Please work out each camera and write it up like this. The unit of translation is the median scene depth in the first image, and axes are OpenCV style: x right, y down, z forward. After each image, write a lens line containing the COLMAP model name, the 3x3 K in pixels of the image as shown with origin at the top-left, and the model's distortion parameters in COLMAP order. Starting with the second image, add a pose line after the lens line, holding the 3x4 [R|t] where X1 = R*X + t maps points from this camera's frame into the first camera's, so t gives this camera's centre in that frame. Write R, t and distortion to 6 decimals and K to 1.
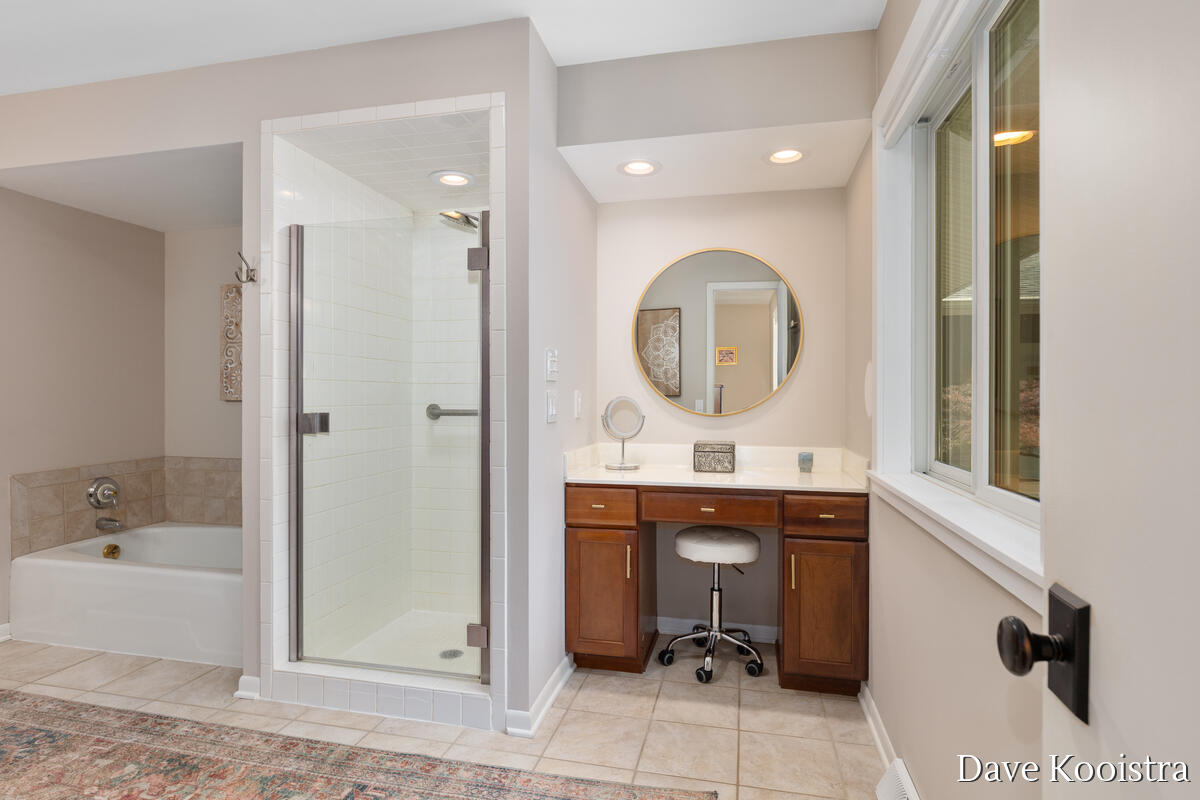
lens RADIAL K [[604.2, 0, 600.0], [0, 604.2, 400.0], [0, 0, 1]] dist [-0.001431, -0.000547]
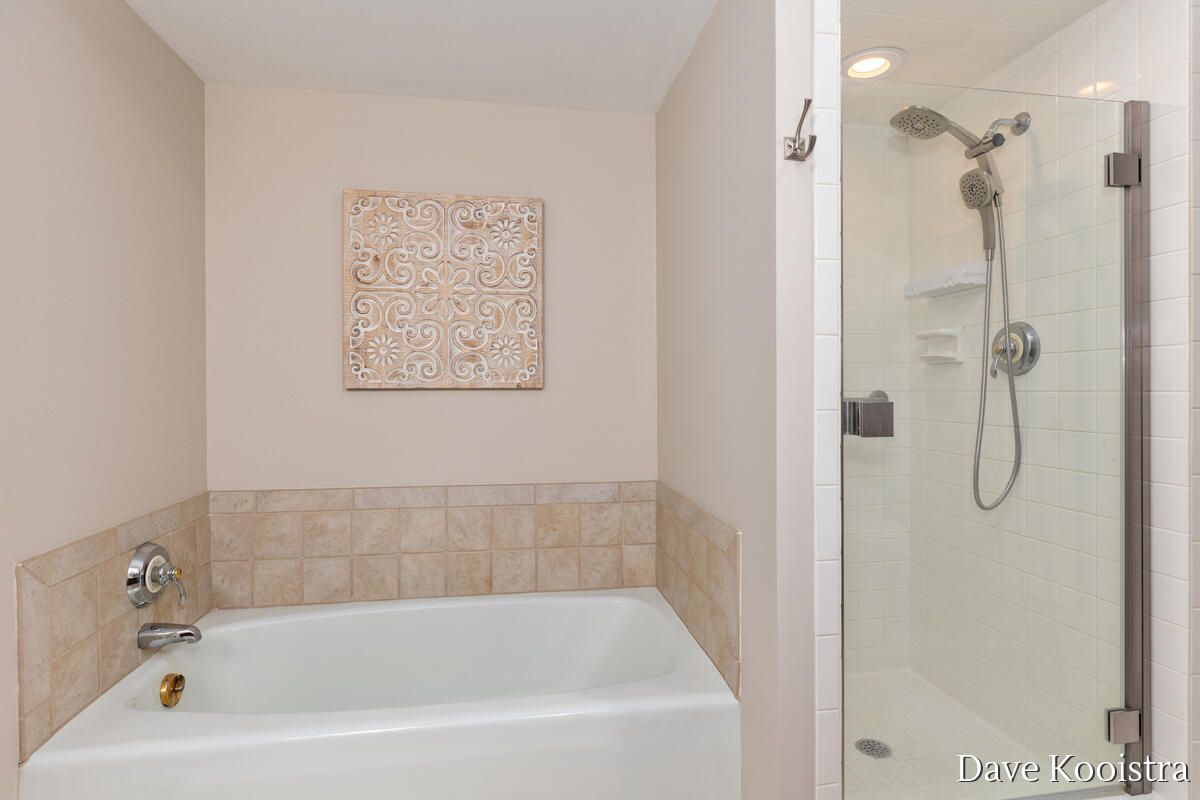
lens RADIAL K [[604.2, 0, 600.0], [0, 604.2, 400.0], [0, 0, 1]] dist [-0.001431, -0.000547]
pose [[0.922083, -0.007955, 0.386911, -0.628931], [0.005303, 0.999955, 0.007919, 0.008034], [-0.386956, -0.005250, 0.922083, 0.374132]]
